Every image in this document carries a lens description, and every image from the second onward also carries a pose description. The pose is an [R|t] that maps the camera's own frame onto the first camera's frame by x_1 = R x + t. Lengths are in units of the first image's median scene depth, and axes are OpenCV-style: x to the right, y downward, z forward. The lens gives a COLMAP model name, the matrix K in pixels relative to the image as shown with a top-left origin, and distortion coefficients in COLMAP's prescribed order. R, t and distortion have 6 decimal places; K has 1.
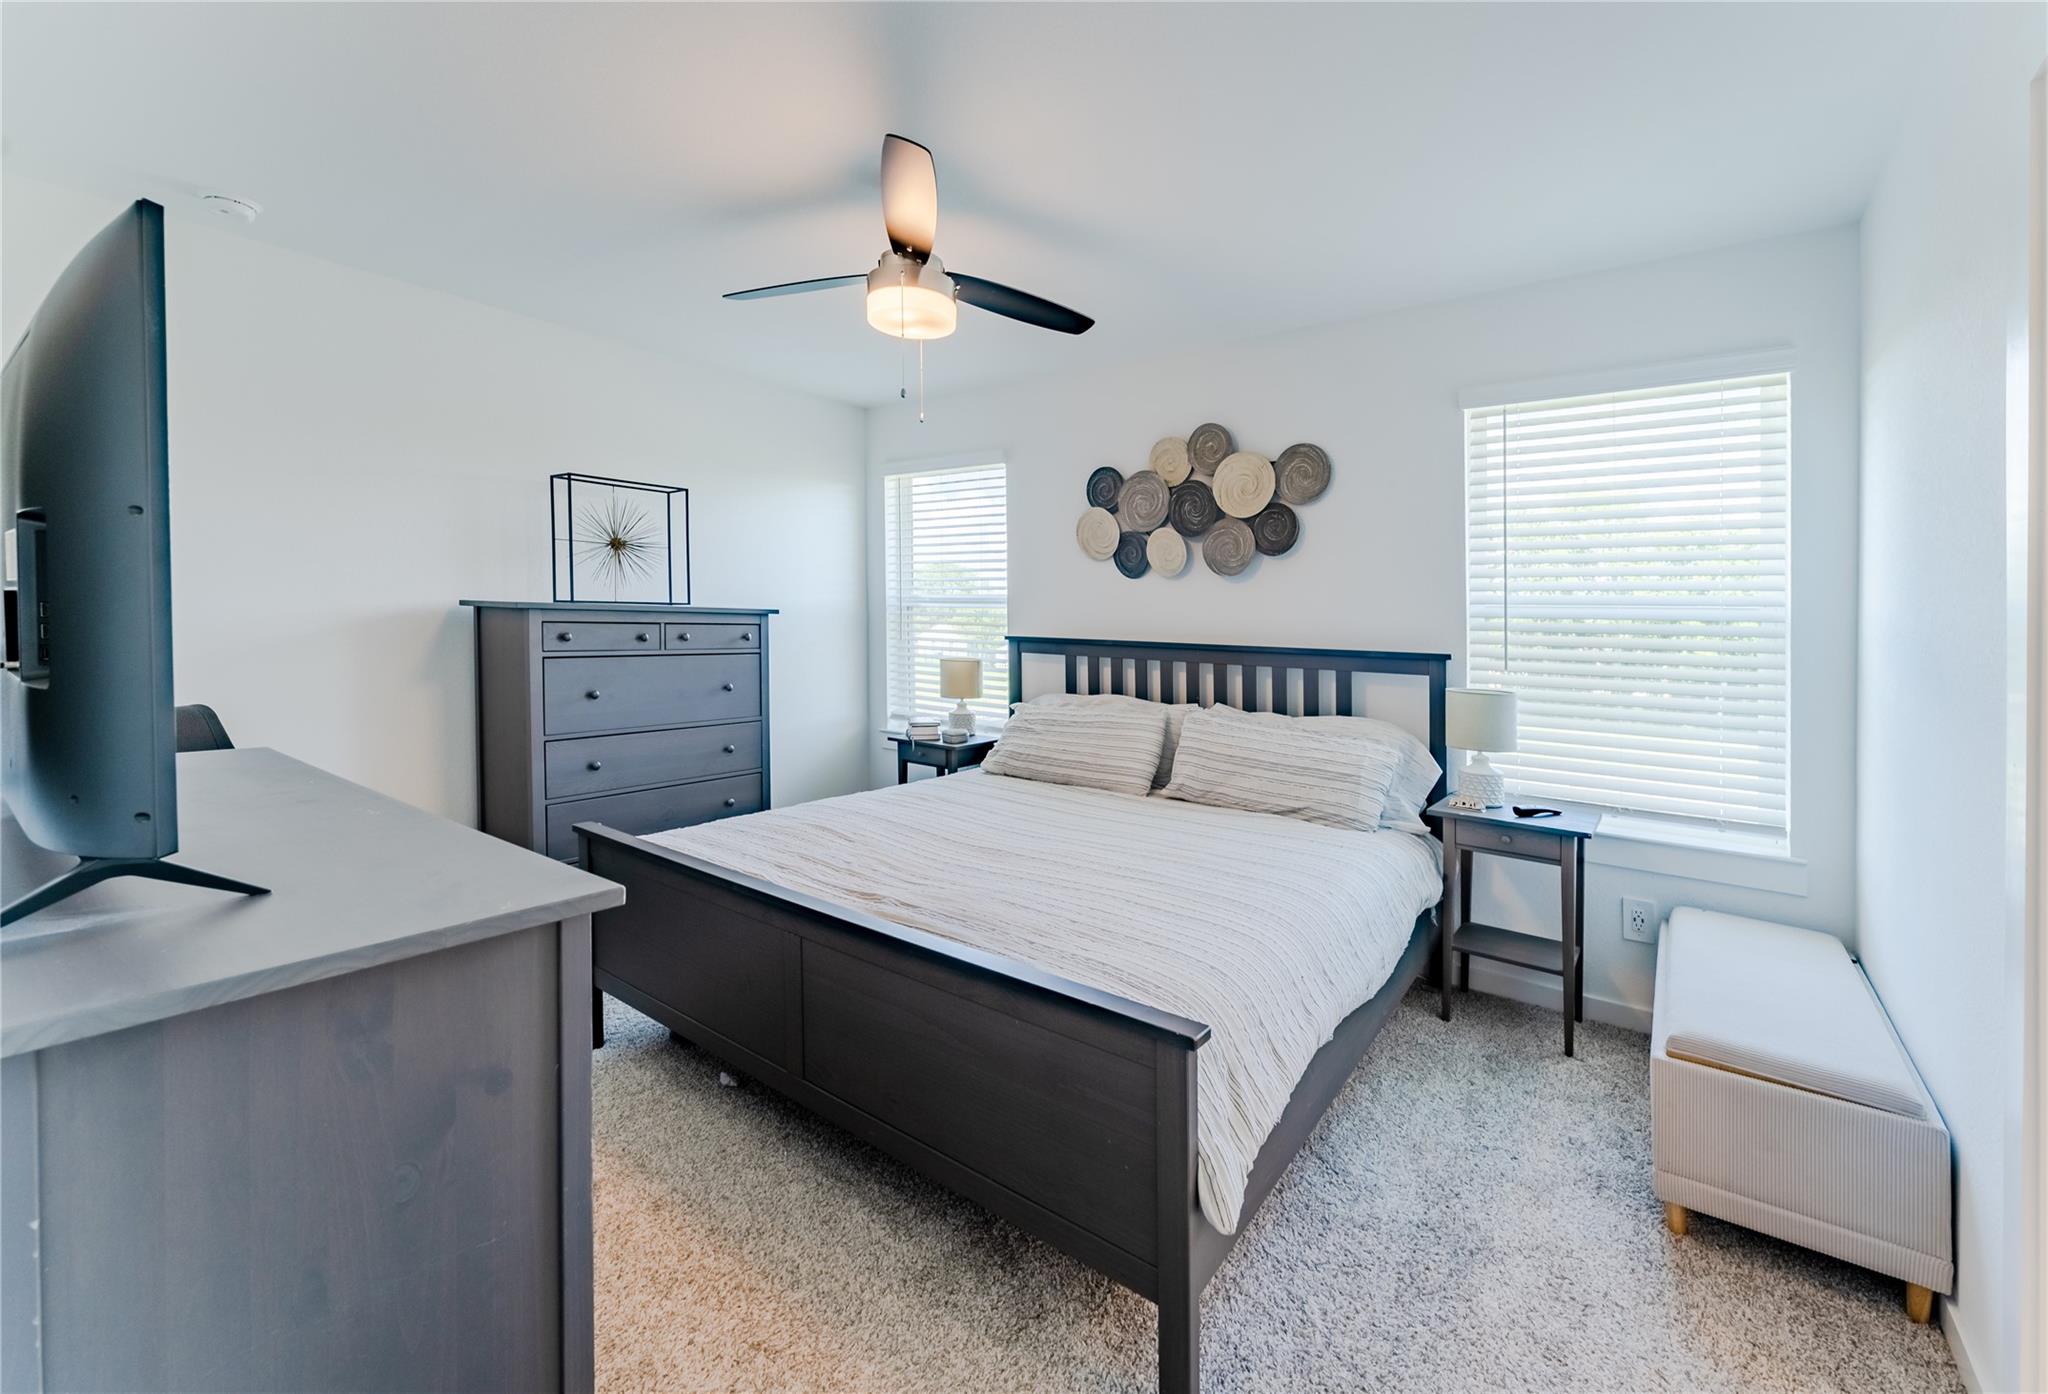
lens RADIAL K [[858.6, 0, 1024.2], [0, 858.6, 659.1], [0, 0, 1]] dist [0.002162, 0.000206]
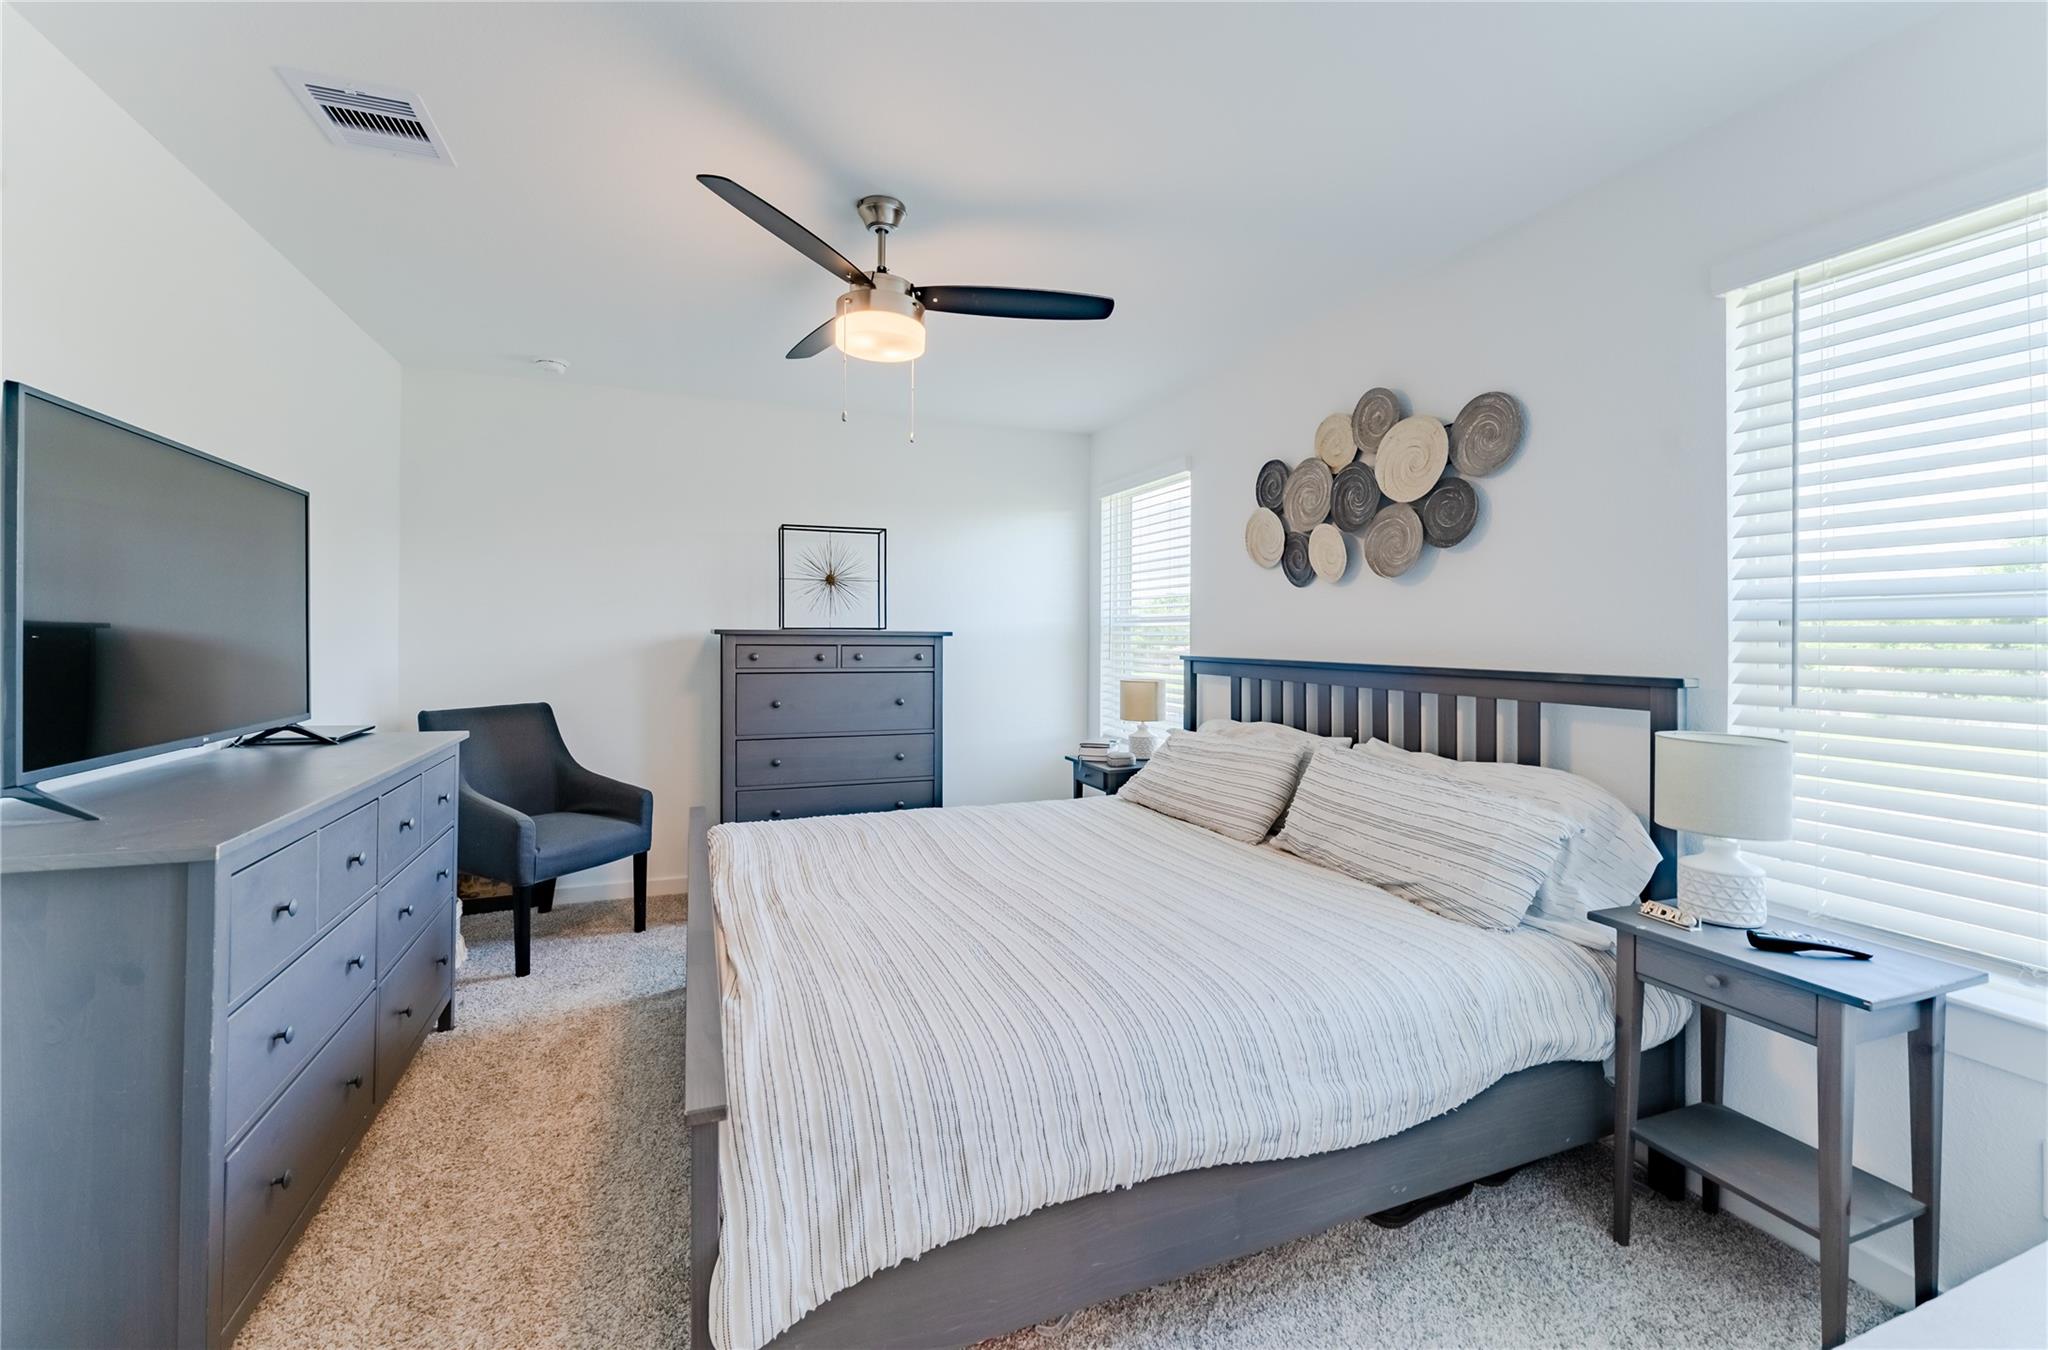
lens RADIAL K [[809.8, 0, 1024.0], [0, 809.8, 675.0], [0, 0, 1]] dist [-0.001188, -0.000220]
pose [[0.840442, 0.008178, -0.541840, 0.365785], [-0.012827, 0.999906, -0.004804, 0.000673], [0.541750, 0.010988, 0.840468, 0.197874]]
